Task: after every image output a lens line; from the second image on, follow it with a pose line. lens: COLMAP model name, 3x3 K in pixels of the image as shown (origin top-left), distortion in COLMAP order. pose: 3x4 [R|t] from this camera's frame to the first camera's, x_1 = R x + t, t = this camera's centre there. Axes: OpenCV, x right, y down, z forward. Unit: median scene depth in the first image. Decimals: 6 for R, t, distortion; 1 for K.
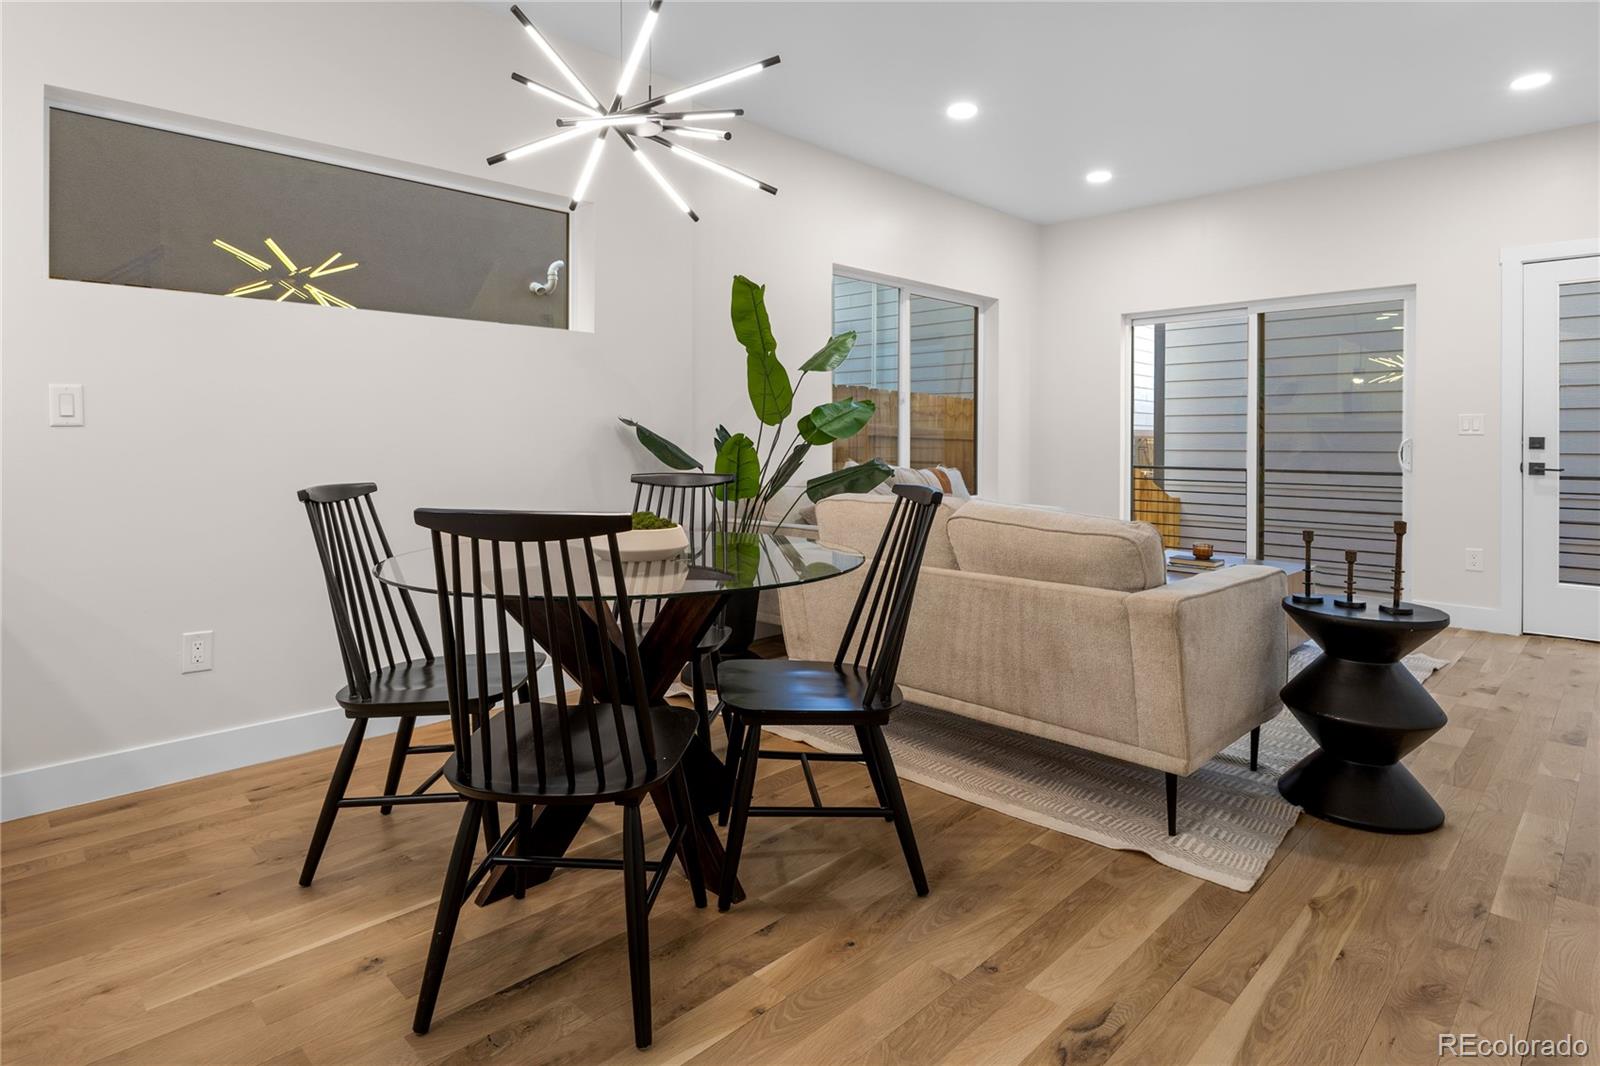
lens RADIAL K [[887.7, 0, 779.0], [0, 887.7, 444.8], [0, 0, 1]] dist [-0.010286, 0.002787]
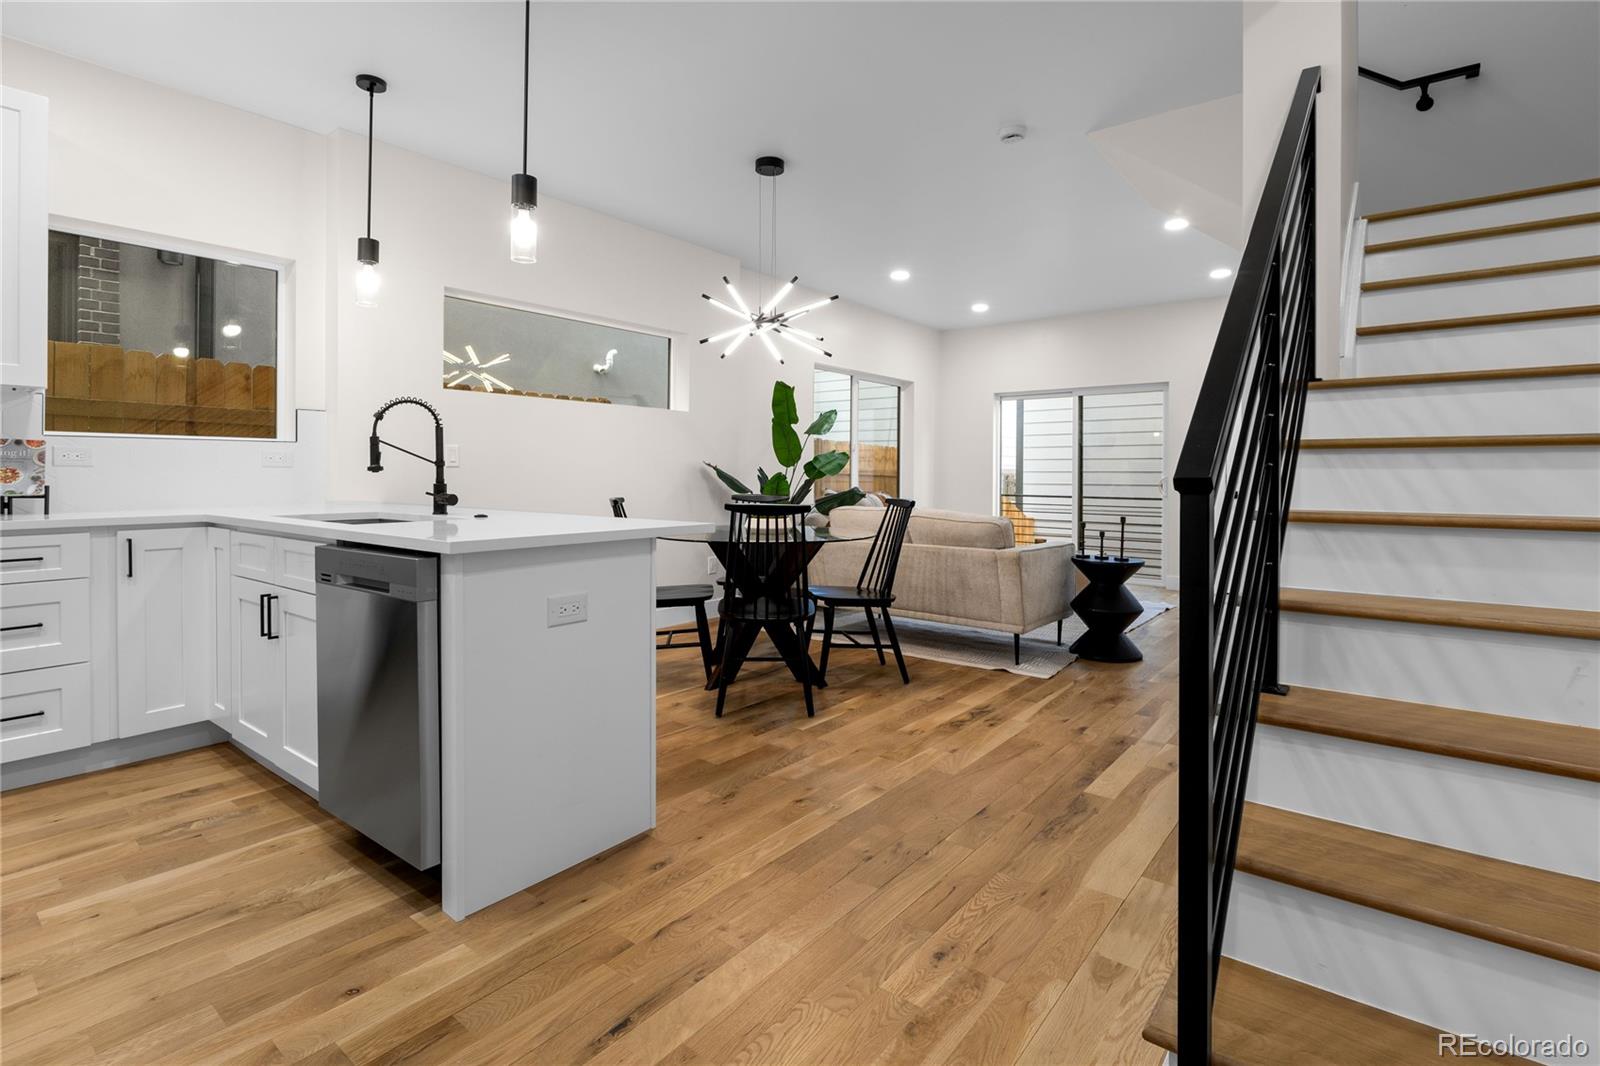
lens RADIAL K [[792.6, 0, 787.1], [0, 792.6, 471.8], [0, 0, 1]] dist [-0.002548, -0.000825]
pose [[0.993589, 0.004085, 0.112980, -0.274381], [-0.002995, 0.999947, -0.009818, 0.001418], [-0.113014, 0.009417, 0.993549, -0.711314]]
